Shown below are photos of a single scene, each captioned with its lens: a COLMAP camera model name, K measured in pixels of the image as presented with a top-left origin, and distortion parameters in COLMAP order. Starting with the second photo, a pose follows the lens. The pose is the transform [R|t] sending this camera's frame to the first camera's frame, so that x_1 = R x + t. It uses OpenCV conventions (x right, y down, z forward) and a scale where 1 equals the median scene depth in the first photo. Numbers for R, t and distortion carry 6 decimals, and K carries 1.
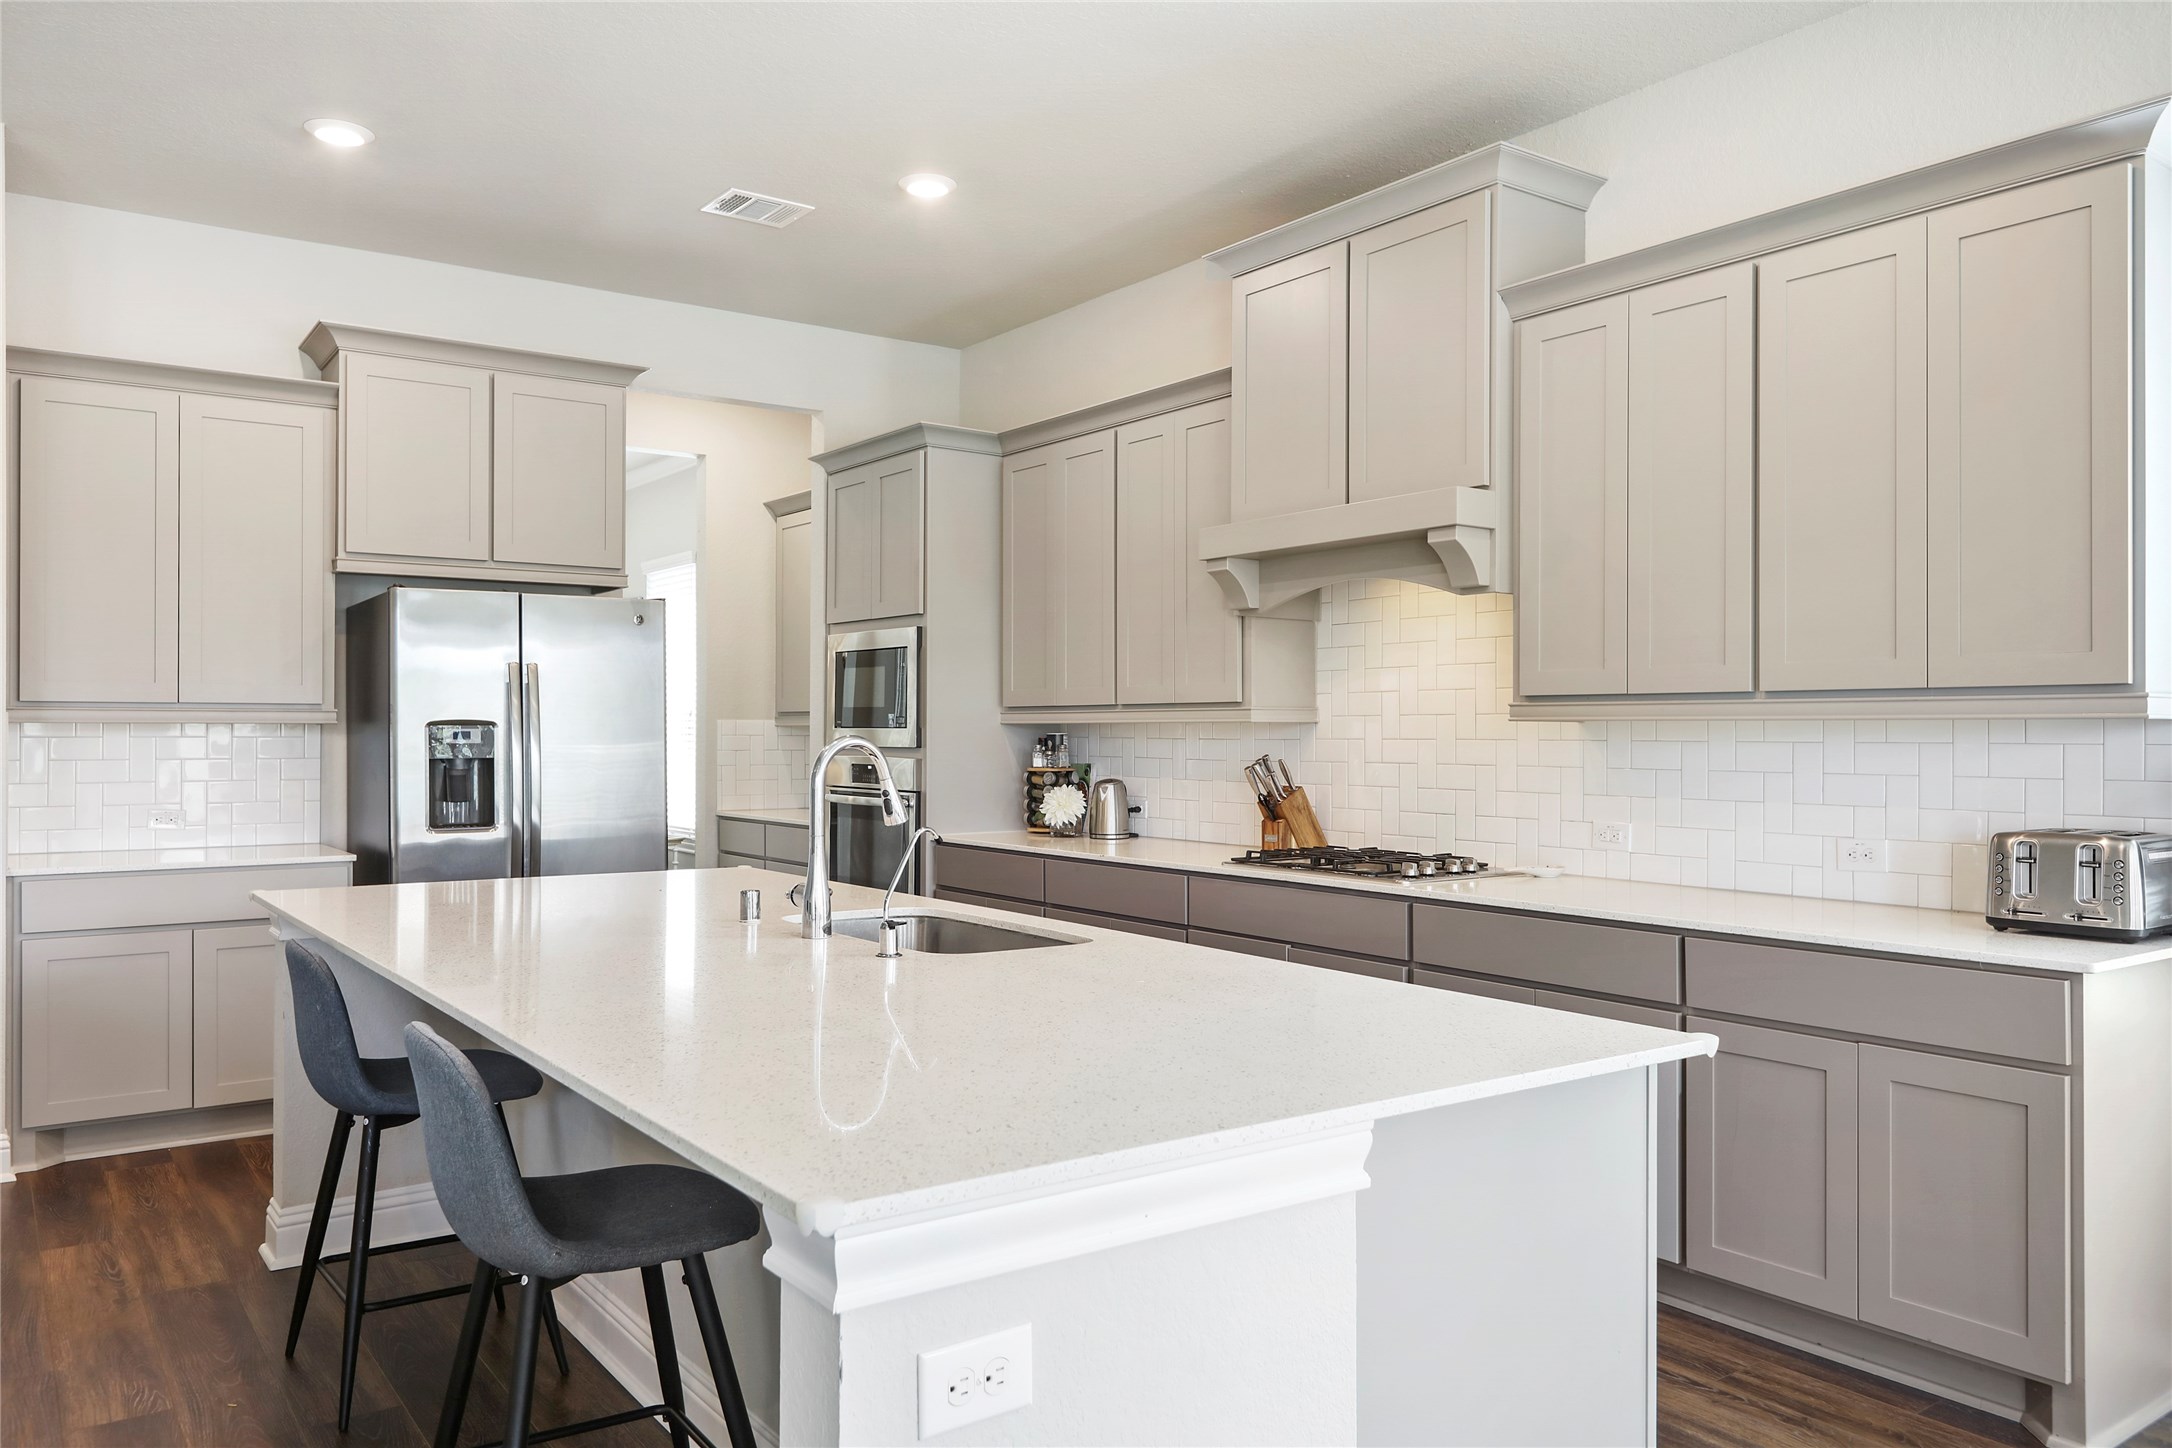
lens RADIAL K [[1526.5, 0, 1086.0], [0, 1526.5, 724.0], [0, 0, 1]] dist [0.014620, 0.003622]
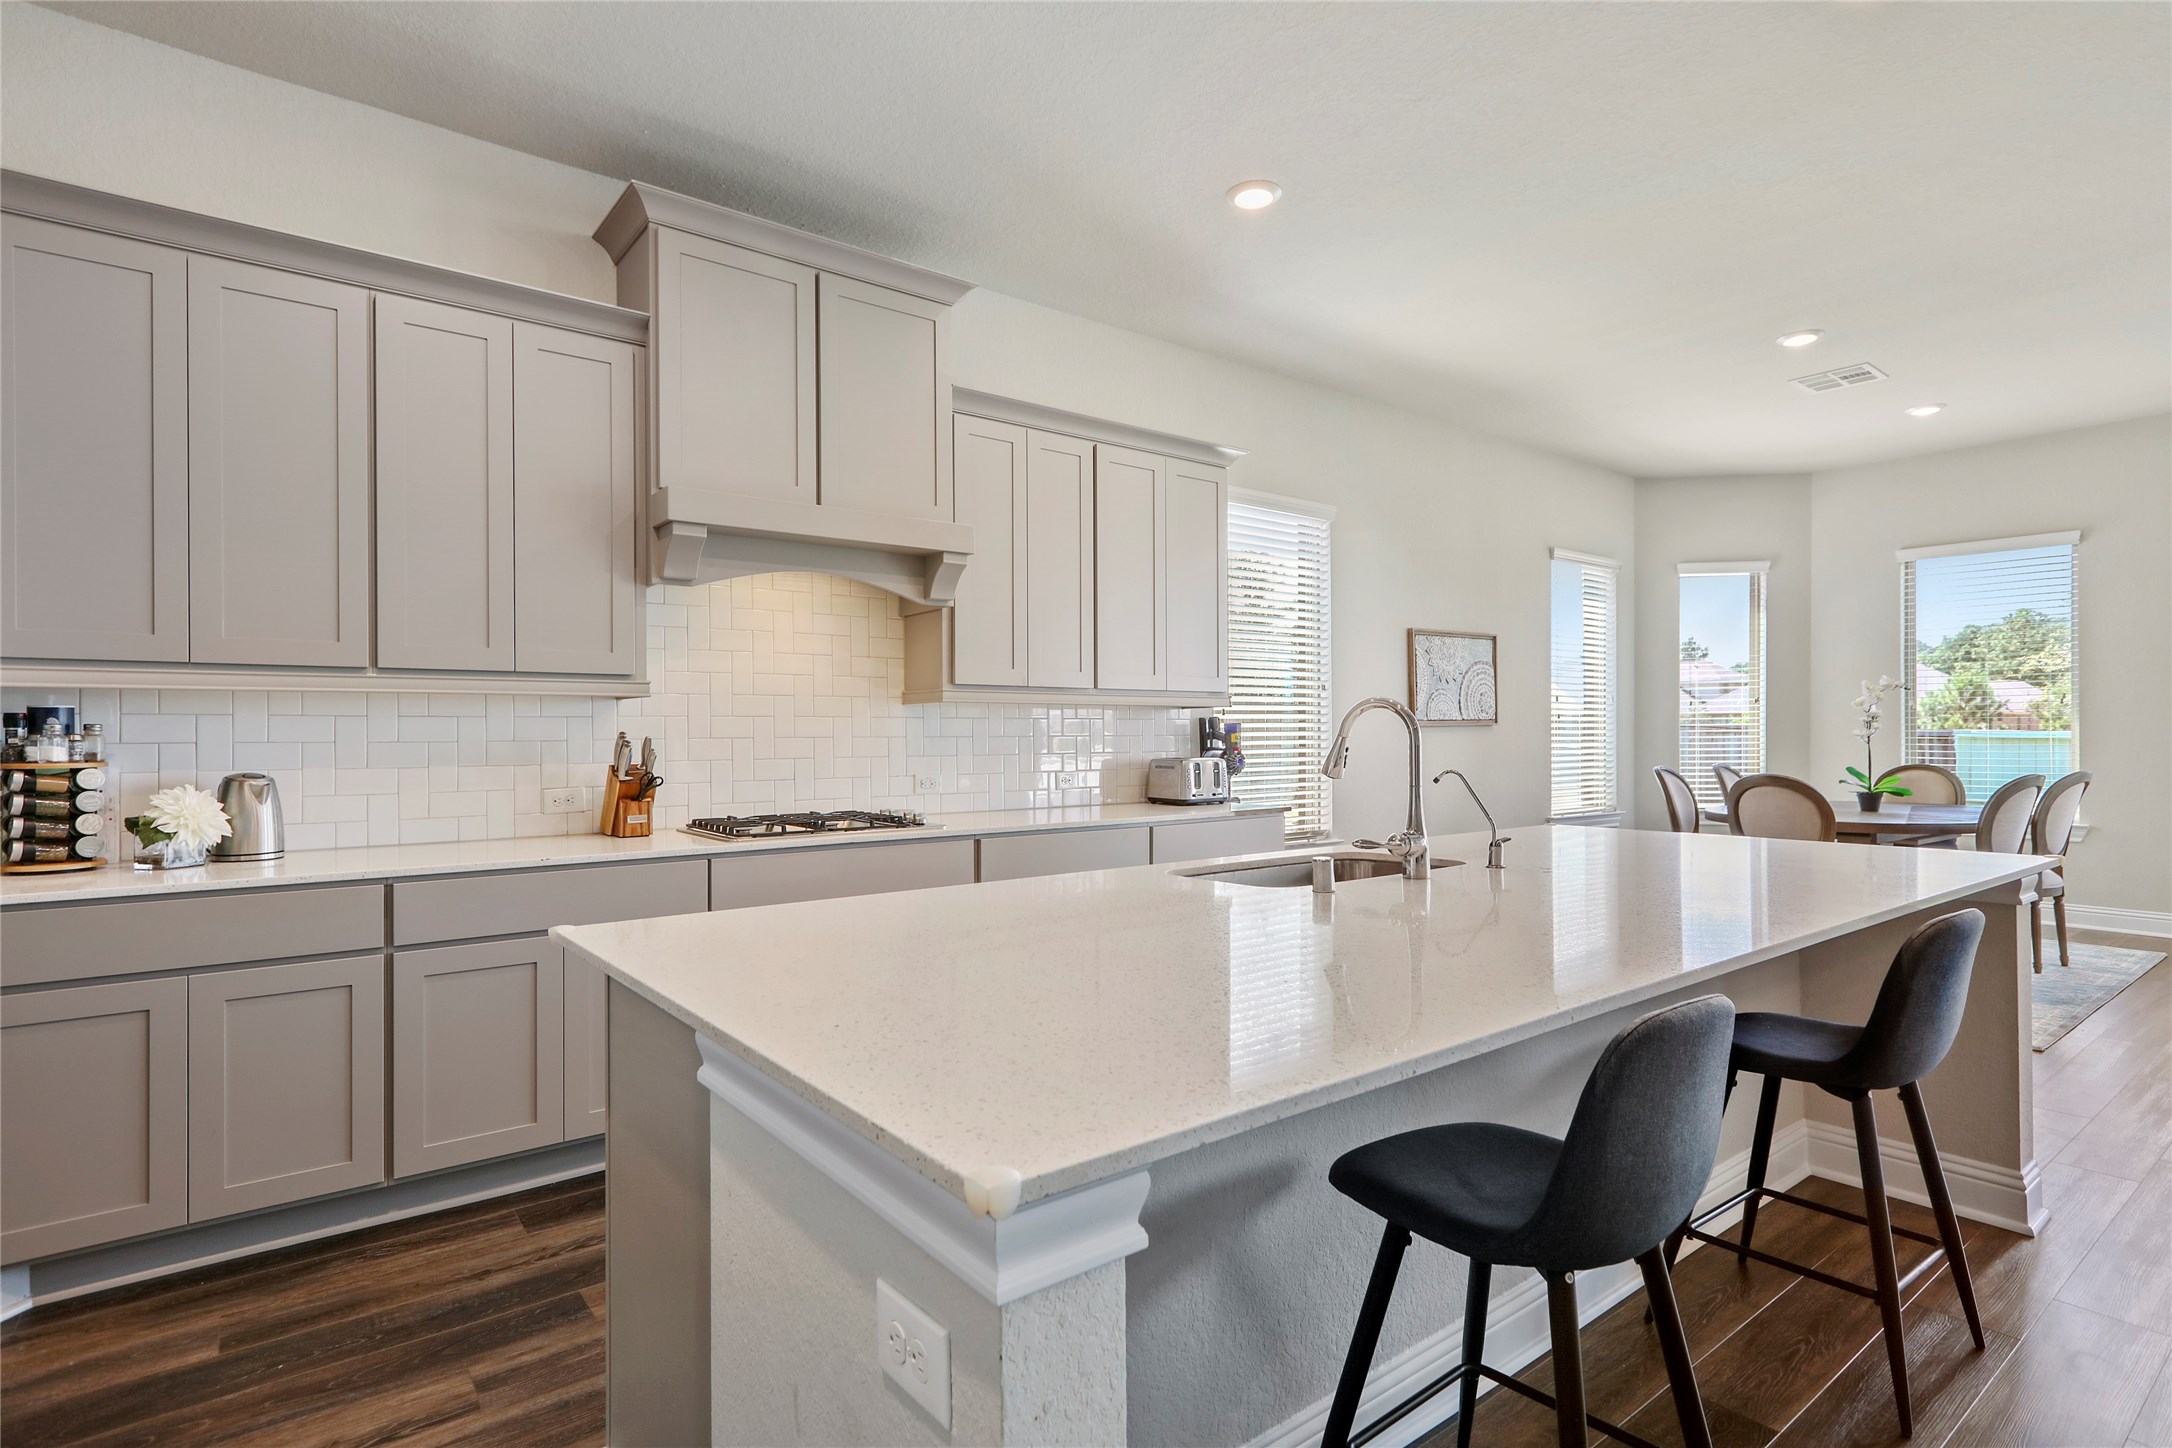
lens RADIAL K [[1065.6, 0, 1080.9], [0, 1065.6, 721.6], [0, 0, 1]] dist [0.001641, 0.000168]
pose [[-0.037517, 0.006946, 0.999272, -0.555840], [-0.002210, 0.999973, -0.007034, 0.017763], [-0.999294, -0.002472, -0.037500, 0.746267]]
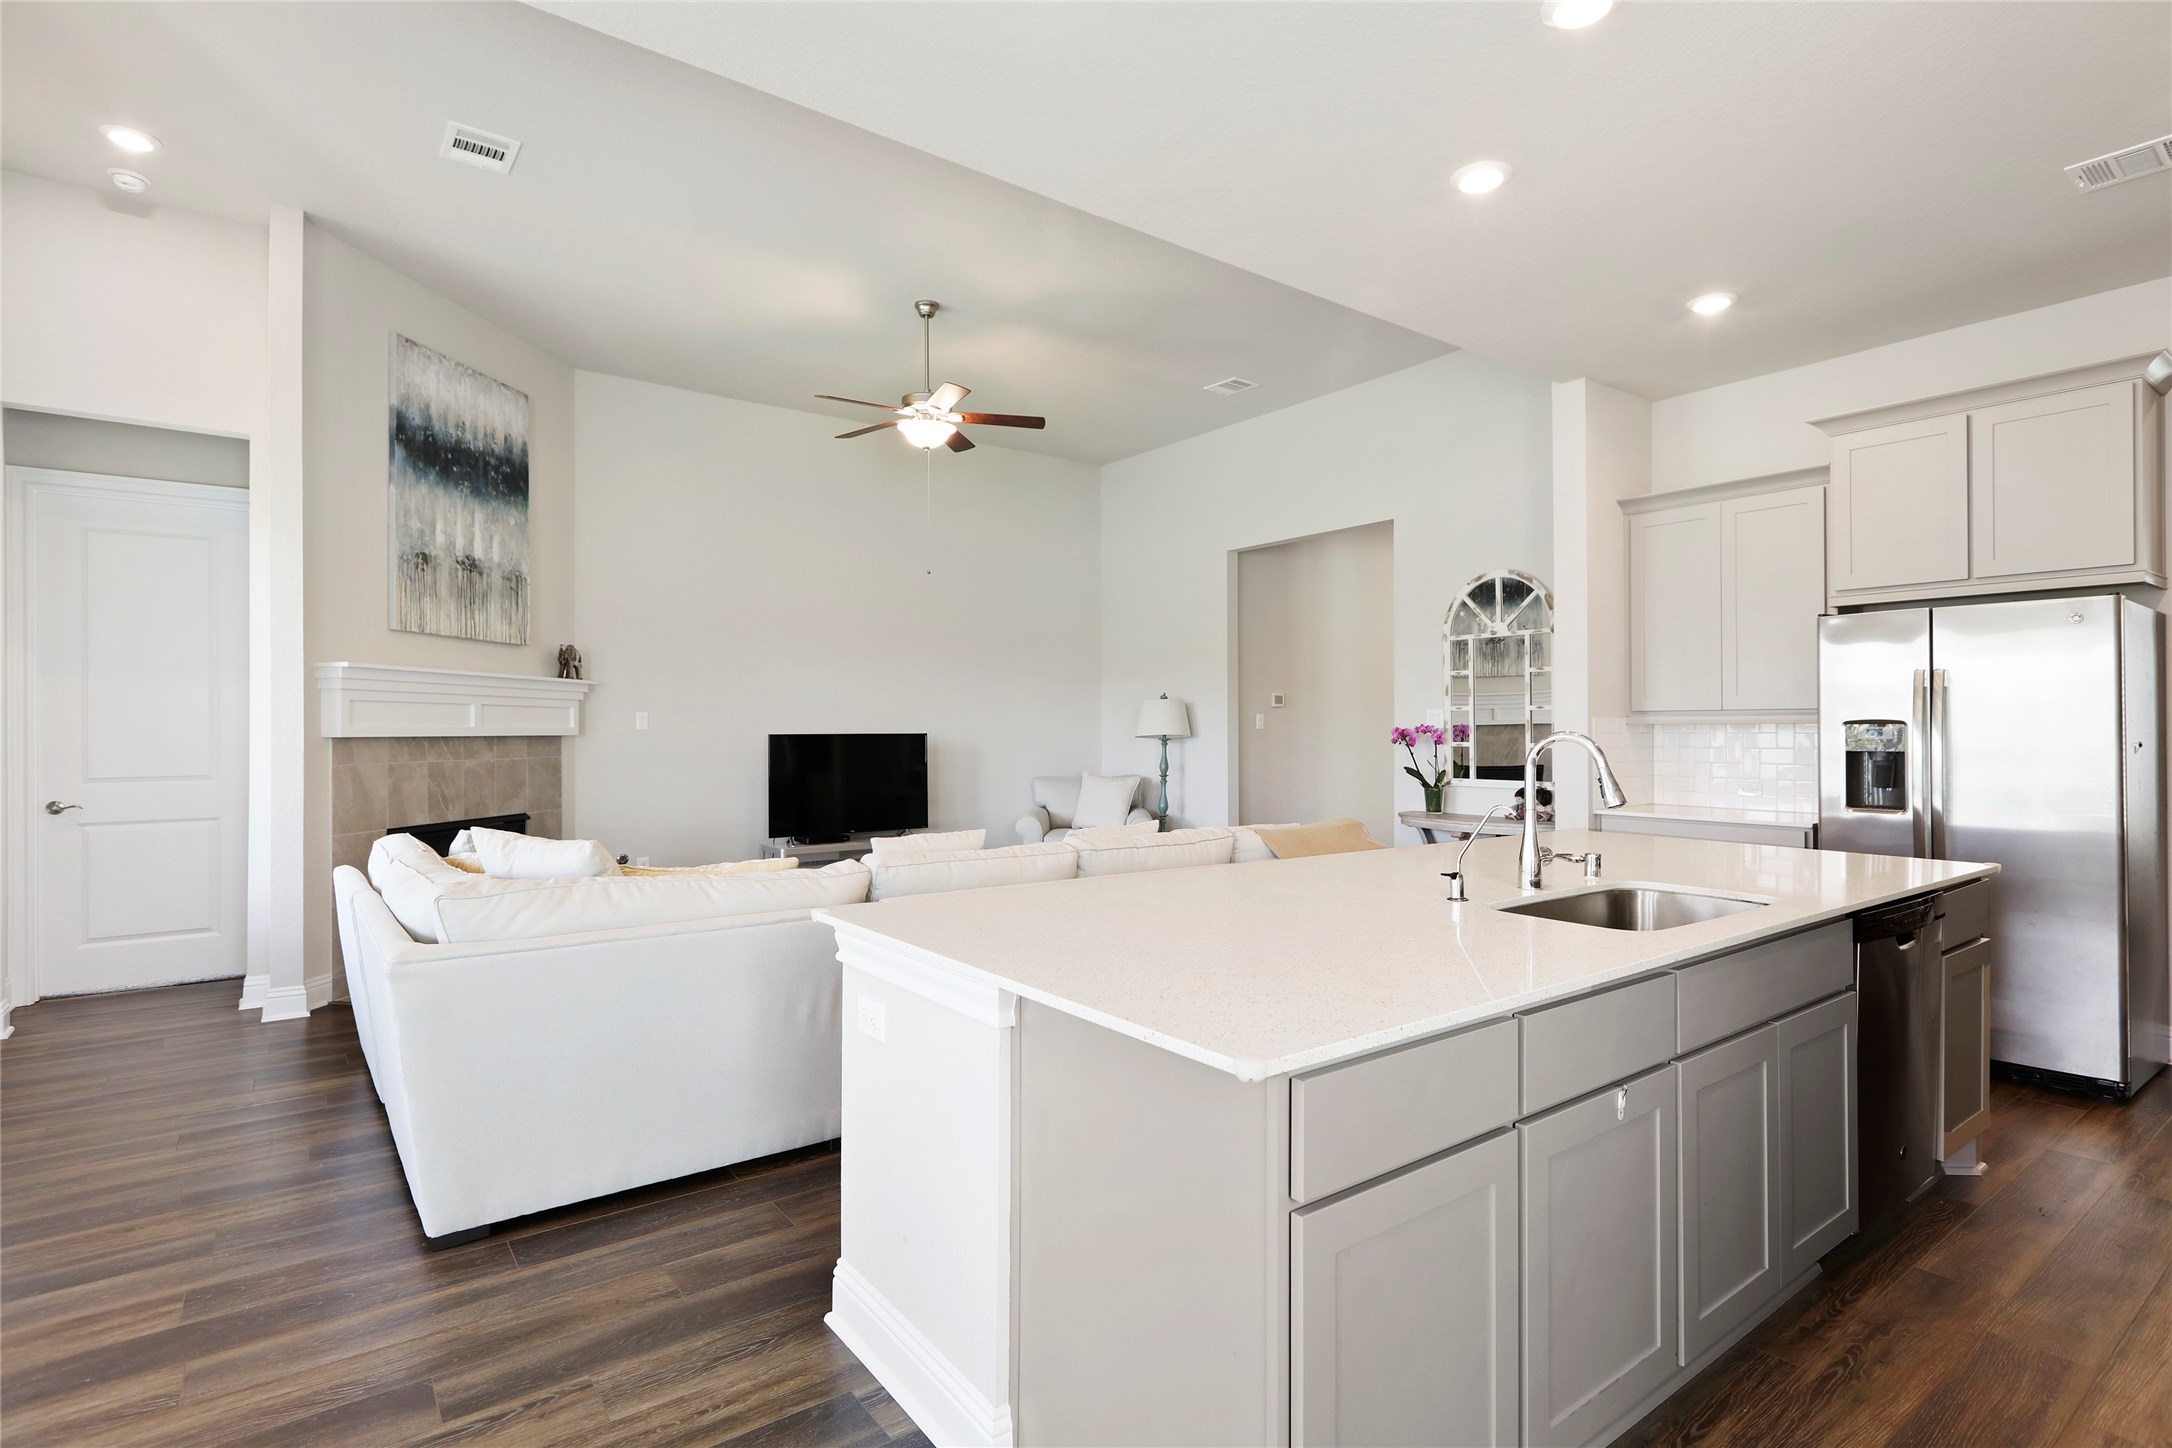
lens RADIAL K [[1065.6, 0, 1080.9], [0, 1065.6, 721.6], [0, 0, 1]] dist [0.001641, 0.000168]
pose [[0.021677, -0.007828, -0.999734, 0.417582], [0.005427, 0.999956, -0.007712, 0.002081], [0.999750, -0.005258, 0.021718, 0.352329]]
